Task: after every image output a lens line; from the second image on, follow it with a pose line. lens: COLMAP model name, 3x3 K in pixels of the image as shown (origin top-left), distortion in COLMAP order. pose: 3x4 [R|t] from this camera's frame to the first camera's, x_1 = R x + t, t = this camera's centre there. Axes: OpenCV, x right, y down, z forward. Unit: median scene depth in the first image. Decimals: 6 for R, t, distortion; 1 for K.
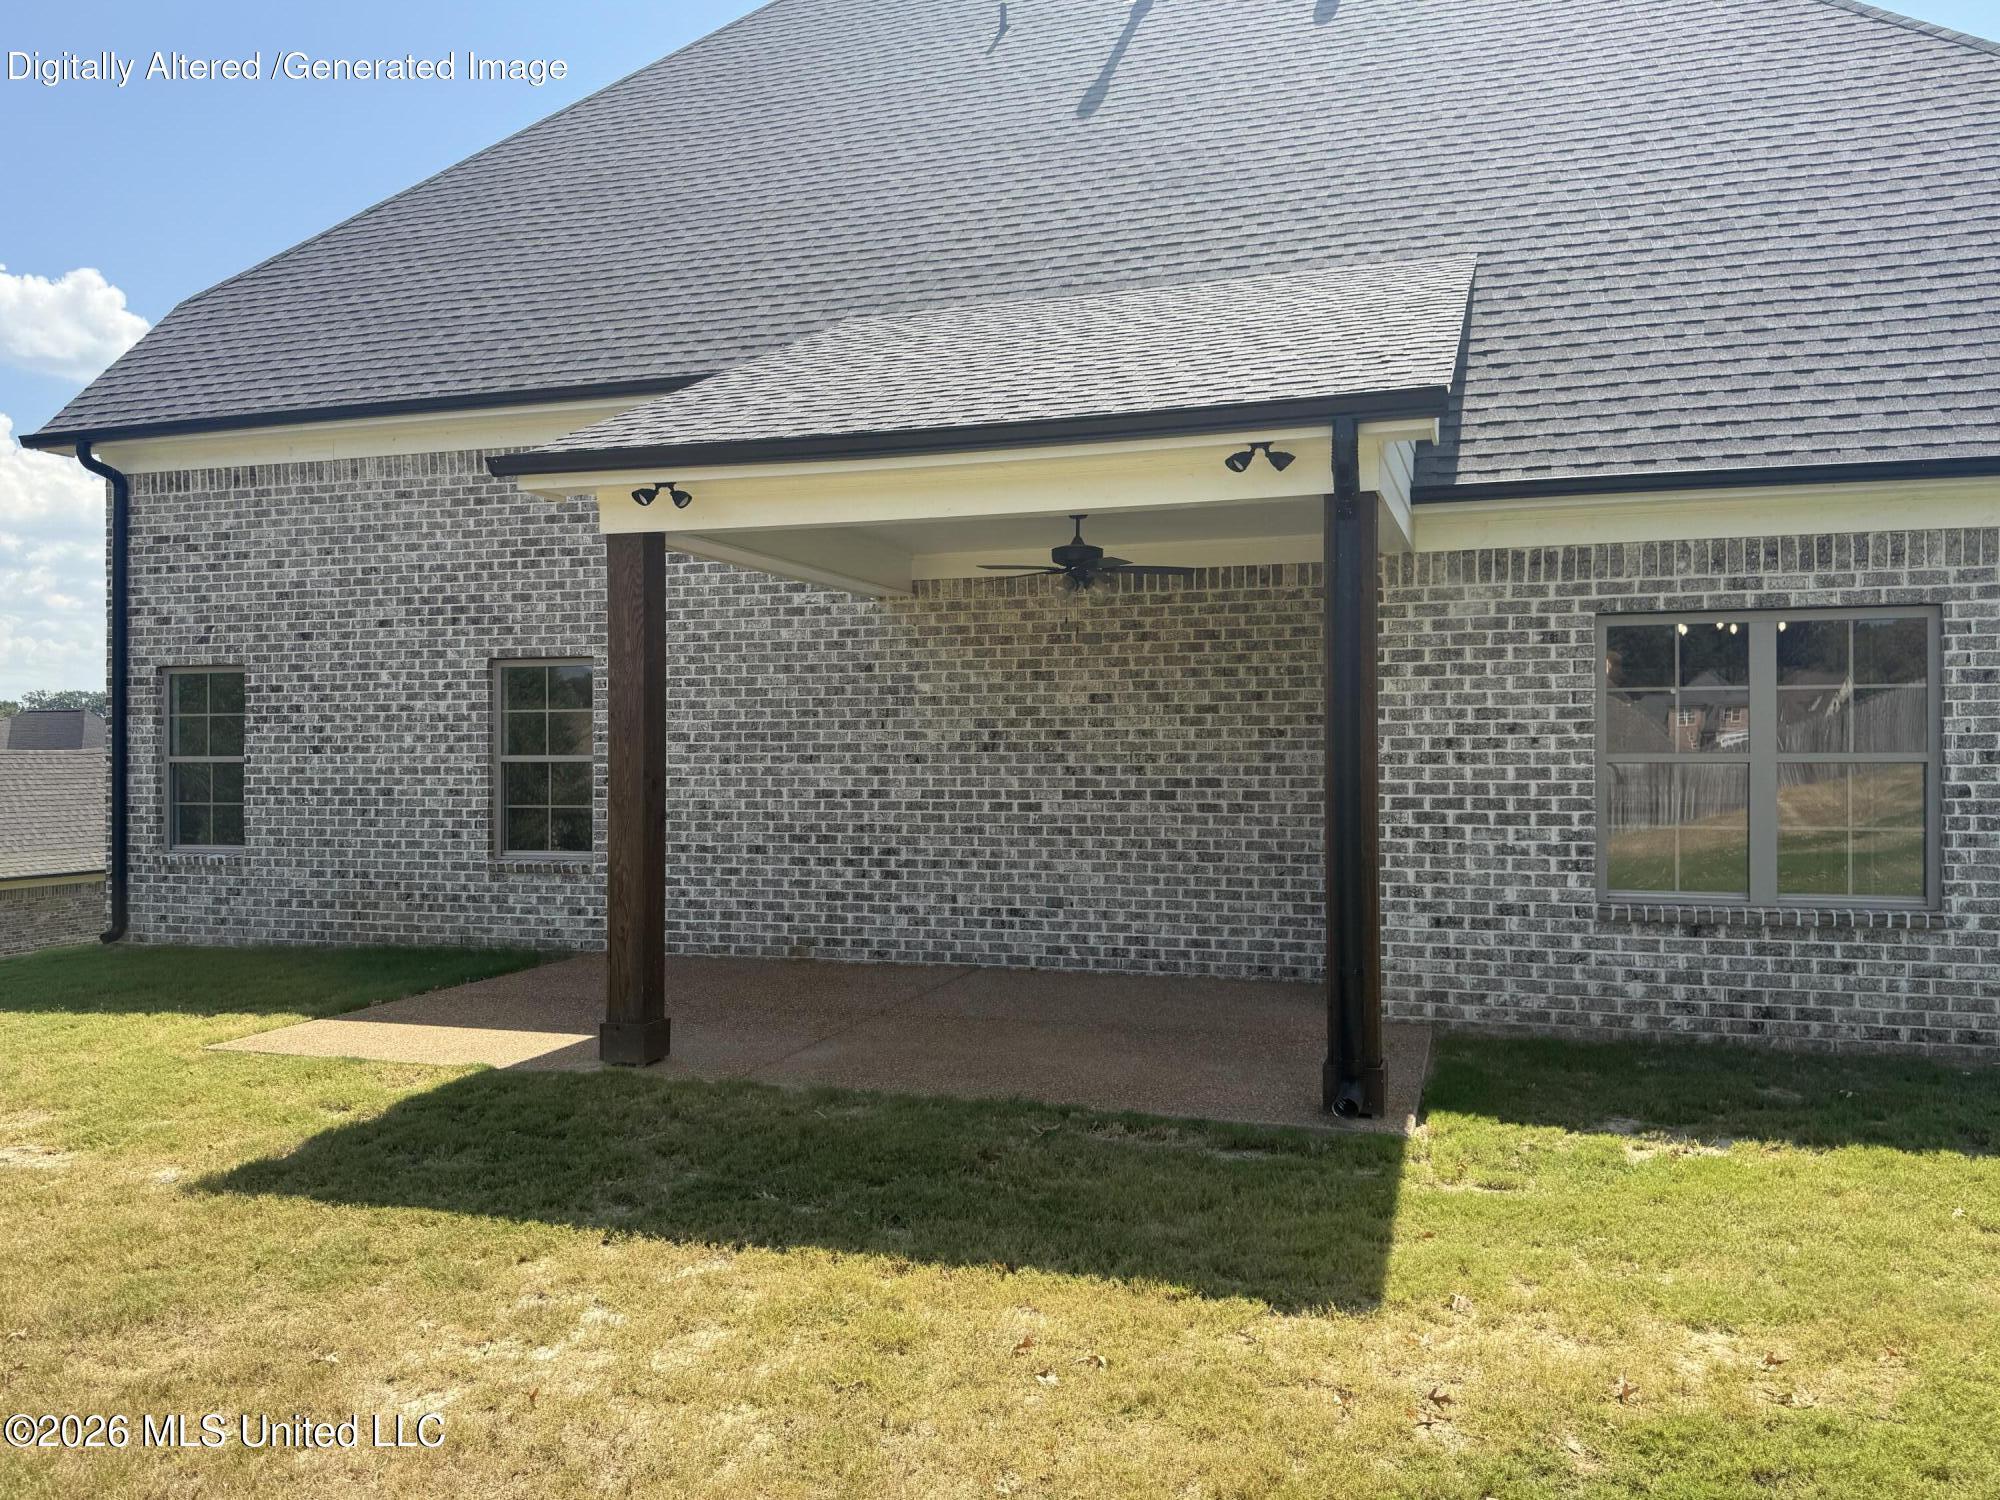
lens RADIAL K [[1552.3, 0, 1000.0], [0, 1552.3, 750.0], [0, 0, 1]] dist [0.147480, -0.267151]
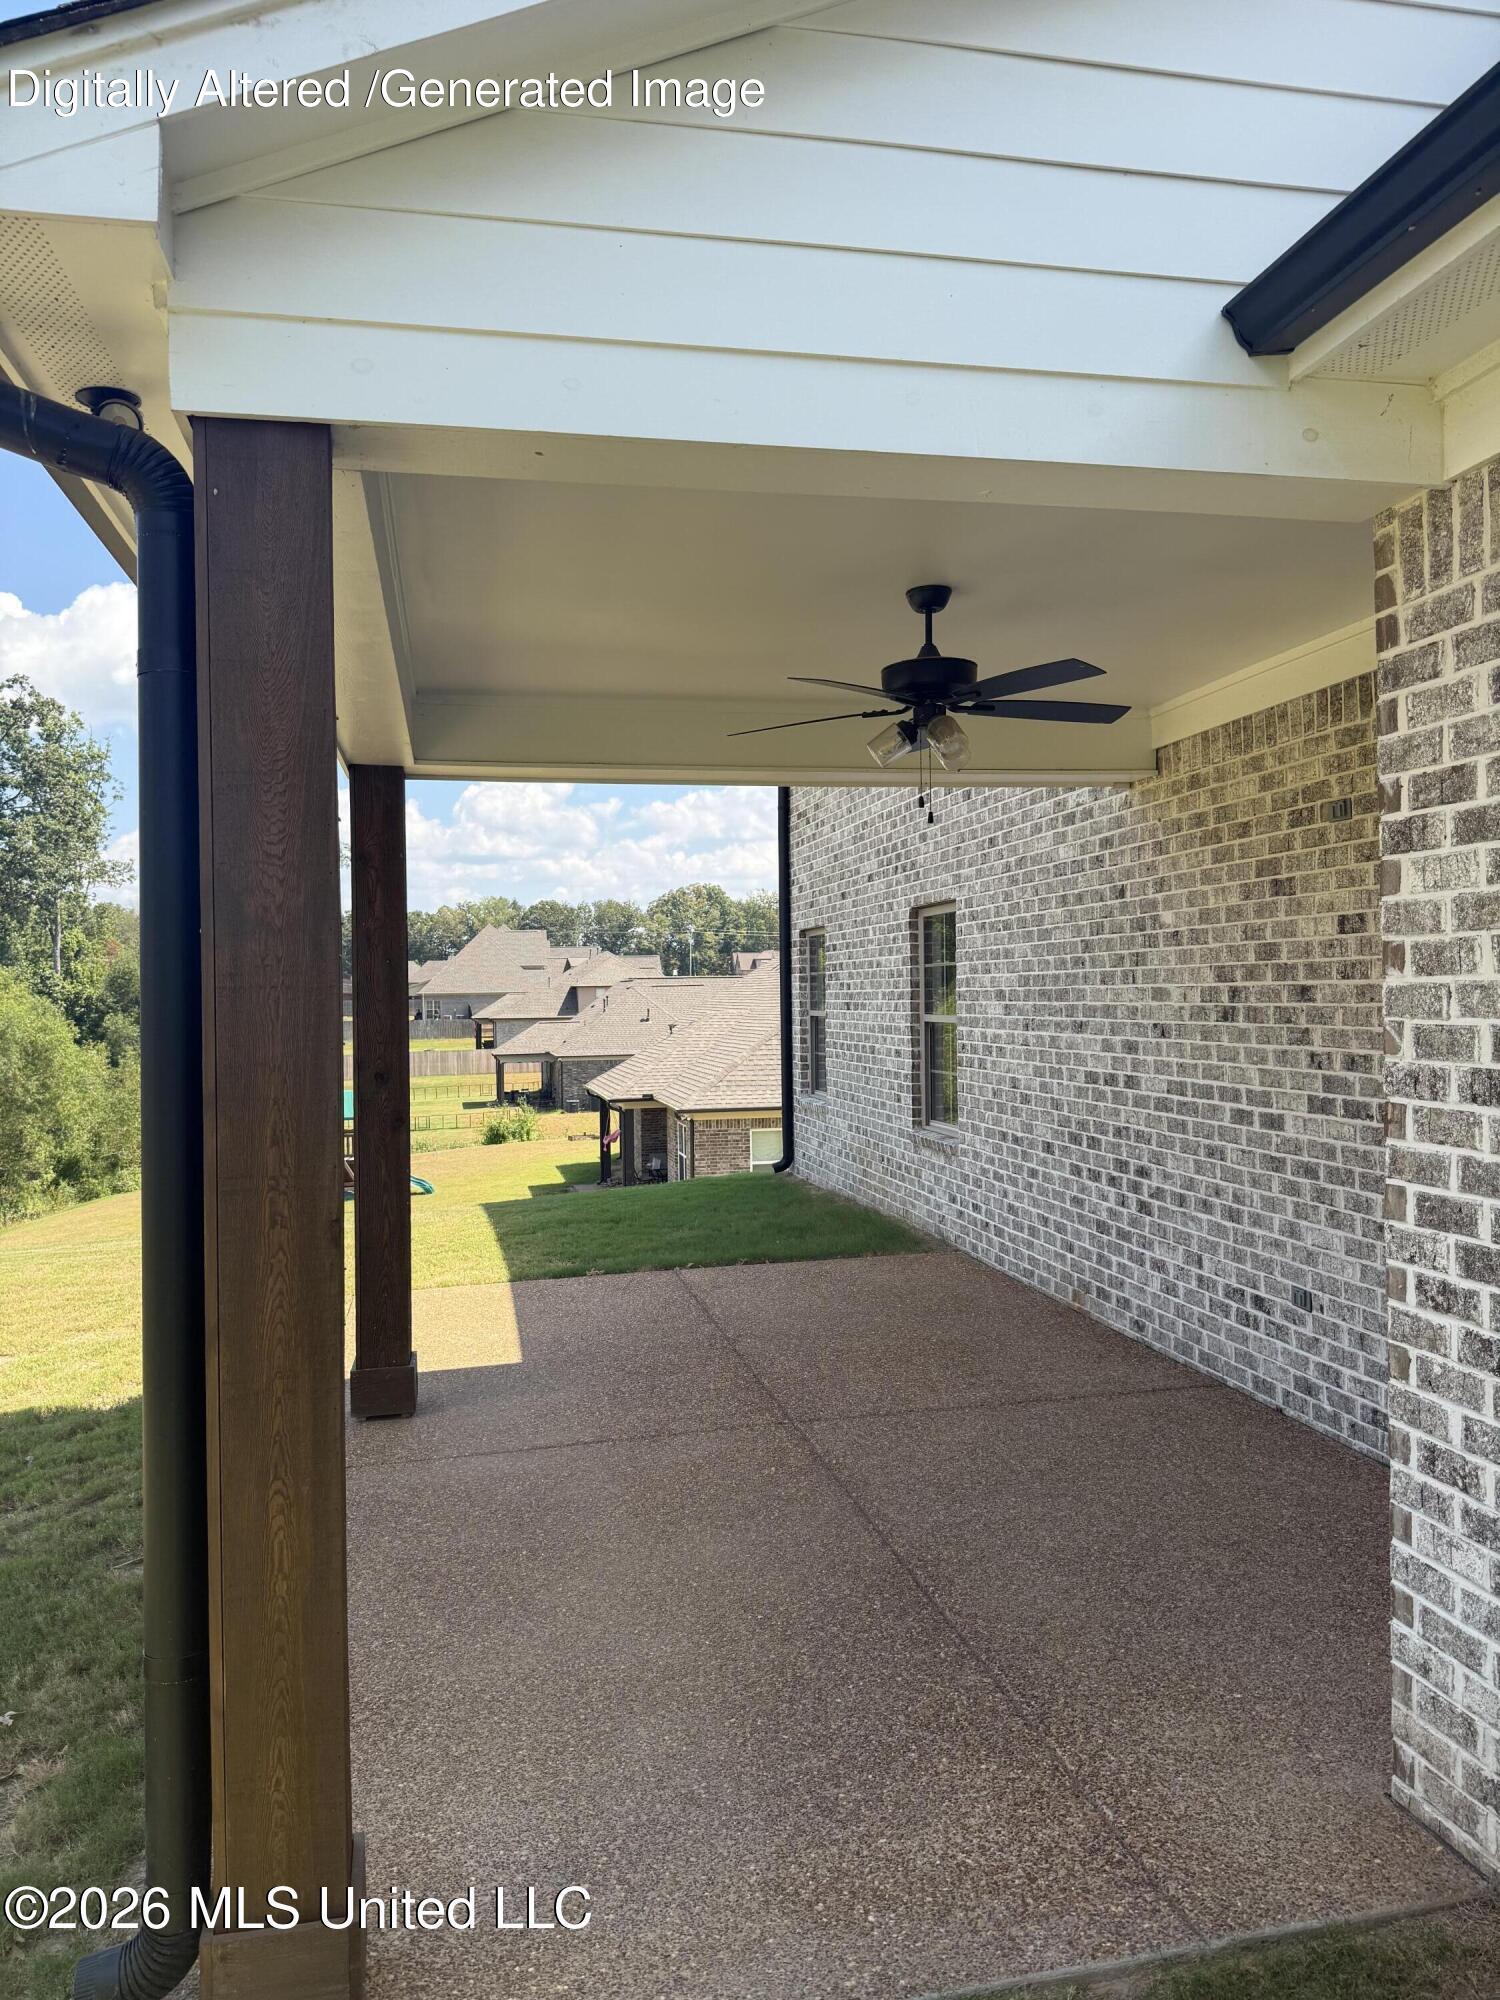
lens RADIAL K [[1395.4, 0, 719.4], [0, 1395.4, 1001.1], [0, 0, 1]] dist [0.088154, -0.157872]
pose [[0.485851, -0.000643, -0.874042, 0.359518], [0.017613, 0.999804, 0.009055, -0.014822], [0.873864, -0.019793, 0.485767, 0.561350]]
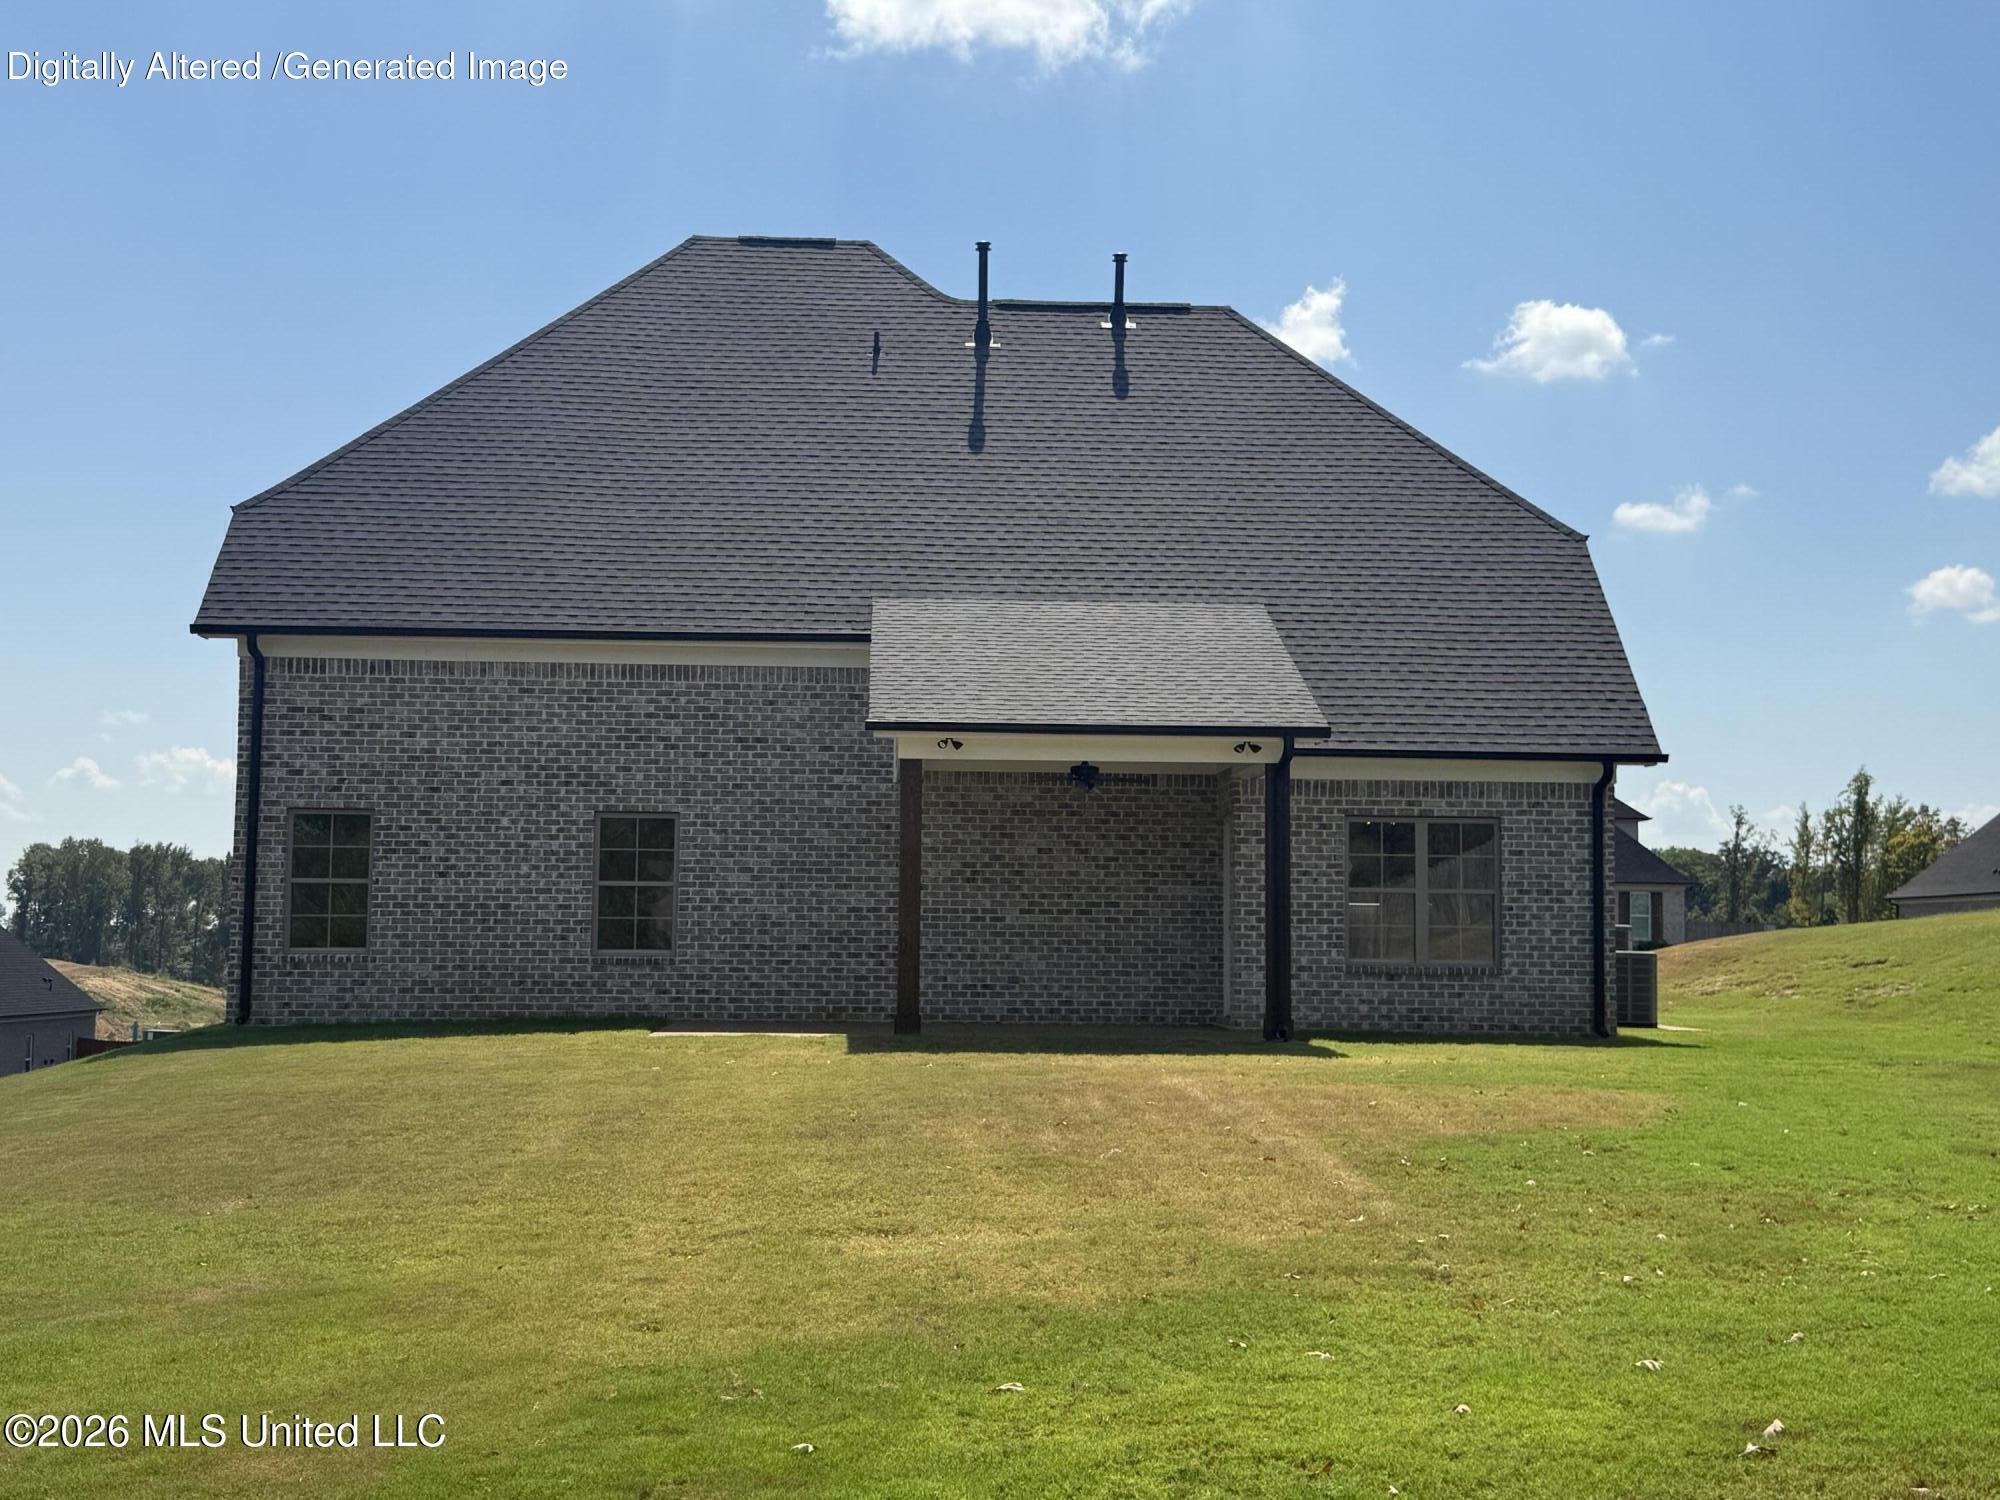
lens RADIAL K [[2444.2, 0, 1000.0], [0, 2444.2, 750.0], [0, 0, 1]] dist [0.140308, -0.006140]
pose [[0.934271, 0.042444, 0.354029, -0.837186], [-0.014630, 0.996617, -0.080877, 0.064516], [-0.356264, 0.070382, 0.931731, -1.279185]]
